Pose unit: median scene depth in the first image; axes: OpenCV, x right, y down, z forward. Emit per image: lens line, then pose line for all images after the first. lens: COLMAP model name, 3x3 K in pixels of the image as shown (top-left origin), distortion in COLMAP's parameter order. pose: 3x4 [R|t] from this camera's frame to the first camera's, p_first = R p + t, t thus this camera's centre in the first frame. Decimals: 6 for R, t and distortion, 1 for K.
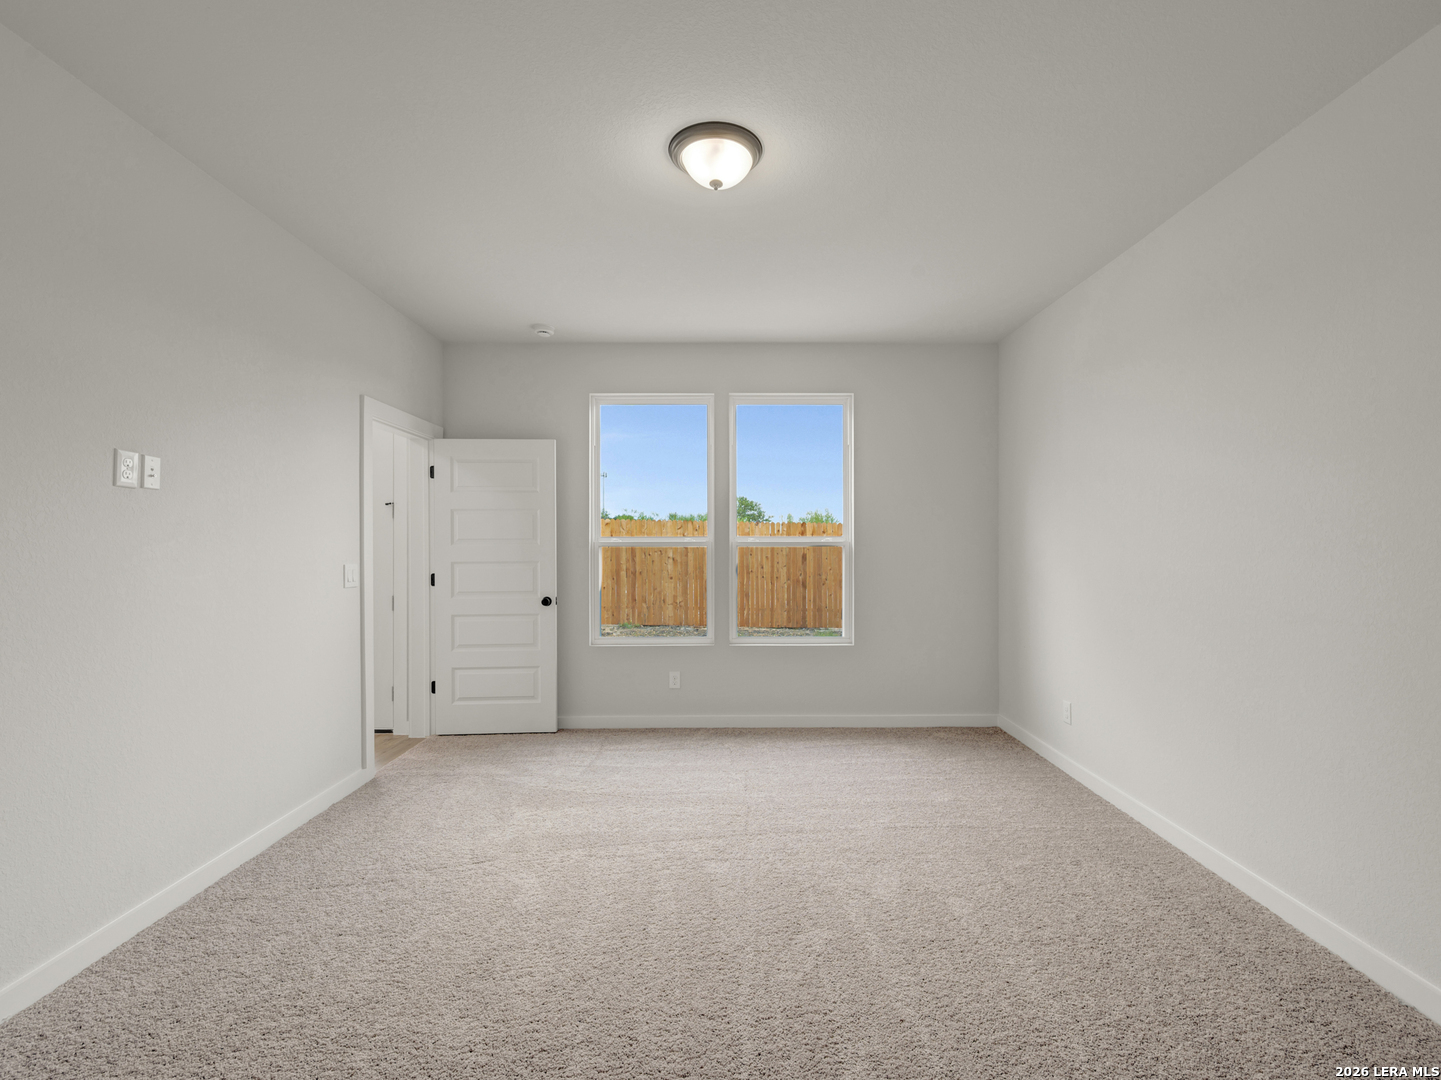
lens RADIAL K [[662.4, 0, 725.4], [0, 662.4, 549.0], [0, 0, 1]] dist [-0.002297, 0.001060]
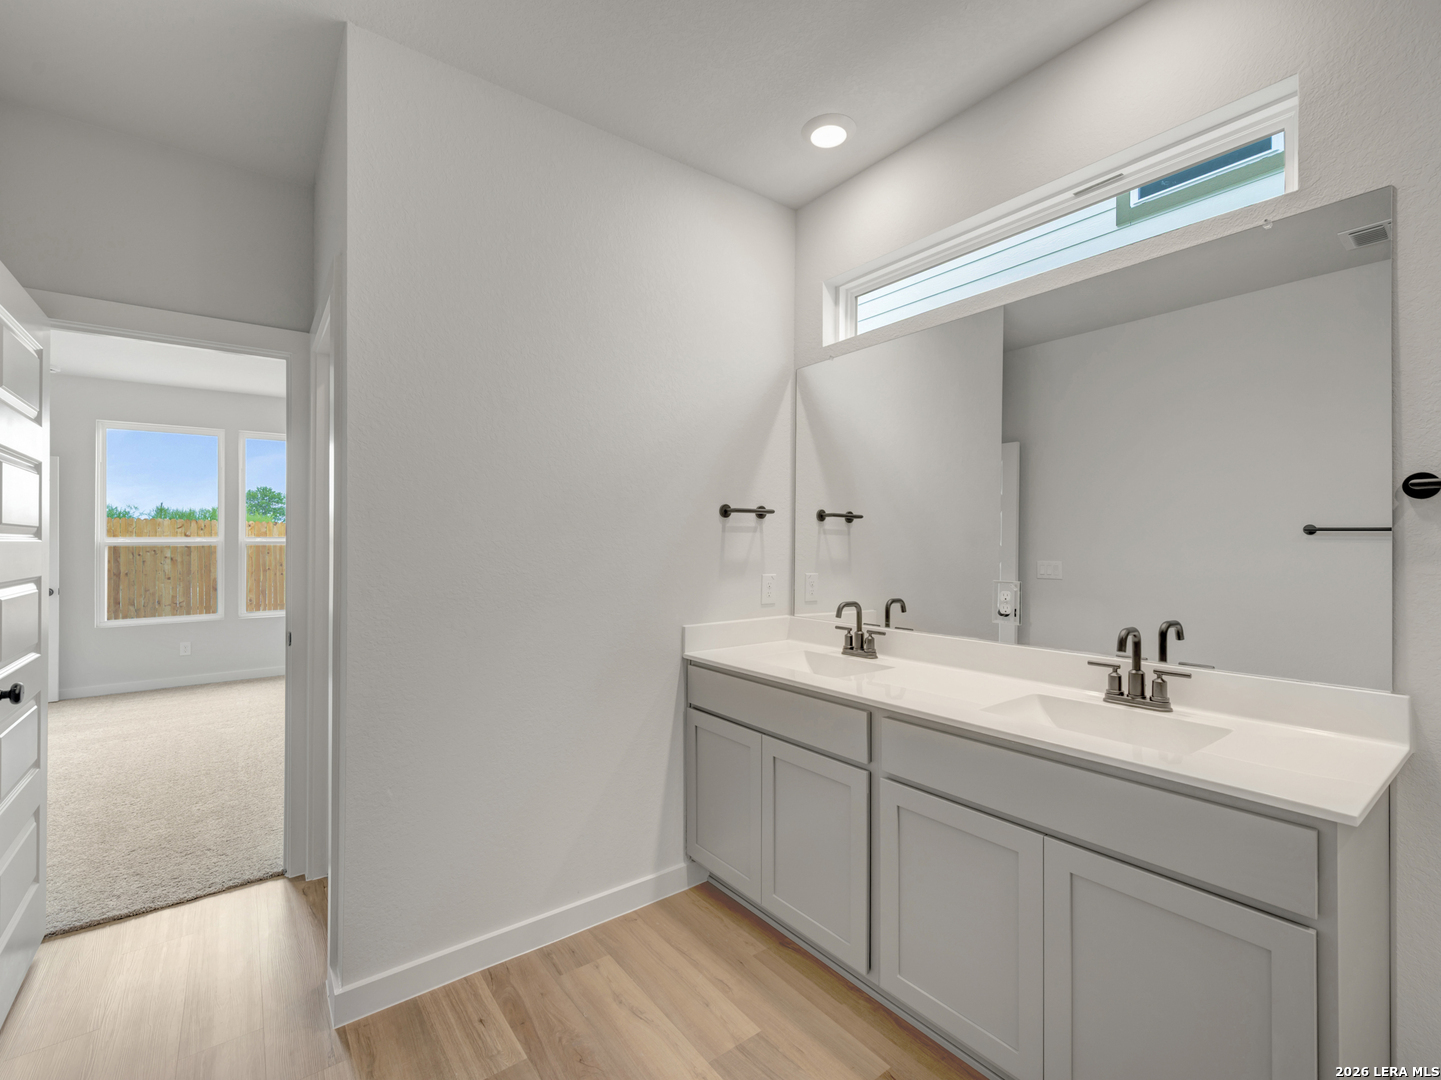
lens RADIAL K [[648.7, 0, 727.4], [0, 648.7, 534.4], [0, 0, 1]] dist [-0.002071, -0.000337]
pose [[0.800161, 0.002945, 0.599778, 0.004607], [0.008383, 0.999835, -0.016093, 0.001197], [-0.599727, 0.017904, 0.800004, -0.265347]]
